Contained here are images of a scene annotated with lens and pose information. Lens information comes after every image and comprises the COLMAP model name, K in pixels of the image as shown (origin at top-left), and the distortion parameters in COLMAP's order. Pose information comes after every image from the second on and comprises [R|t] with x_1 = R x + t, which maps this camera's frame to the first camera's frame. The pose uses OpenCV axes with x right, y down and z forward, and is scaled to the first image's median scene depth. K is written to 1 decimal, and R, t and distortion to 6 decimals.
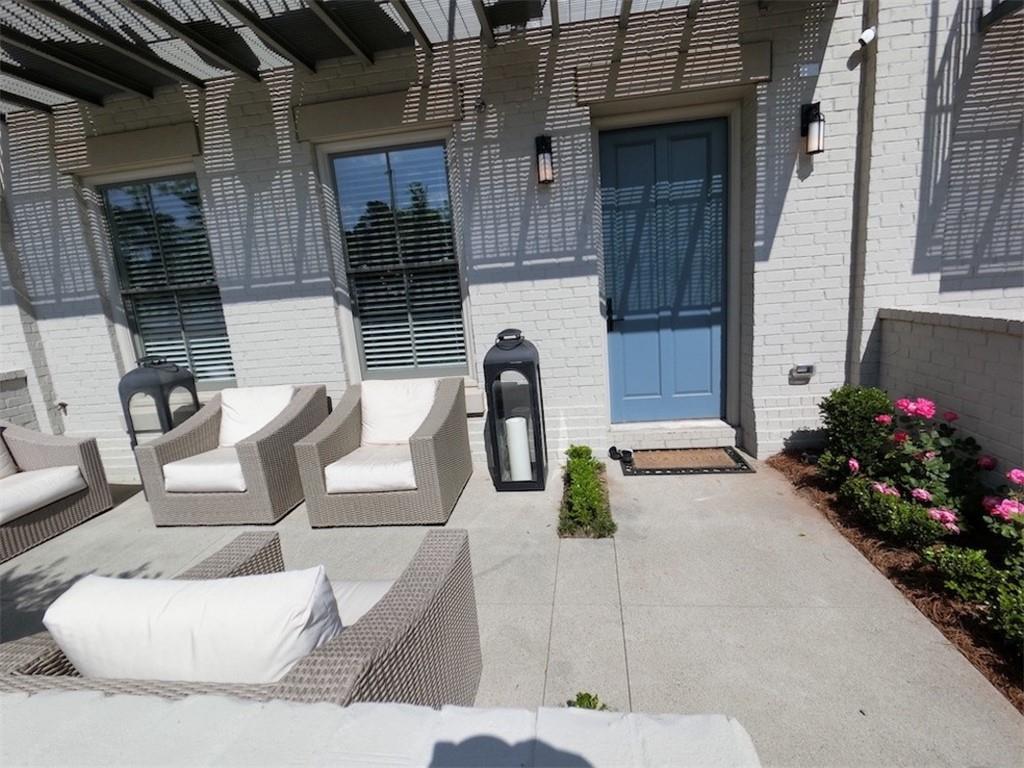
lens RADIAL K [[485.8, 0, 519.8], [0, 485.8, 385.7], [0, 0, 1]] dist [-0.000184, -0.005157]
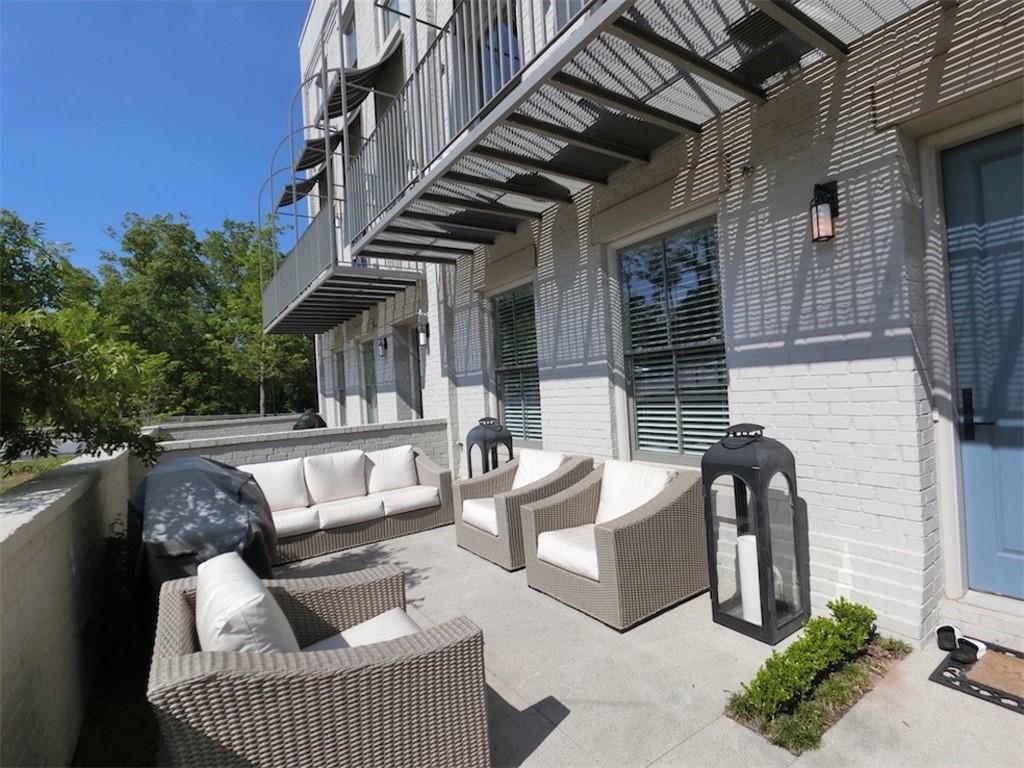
lens RADIAL K [[485.8, 0, 514.8], [0, 485.8, 386.8], [0, 0, 1]] dist [-0.000184, -0.005157]
pose [[0.653521, 0.039193, -0.755893, 0.315340], [-0.138027, 0.988084, -0.068102, -0.064779], [0.744217, 0.148840, 0.651144, 0.158924]]
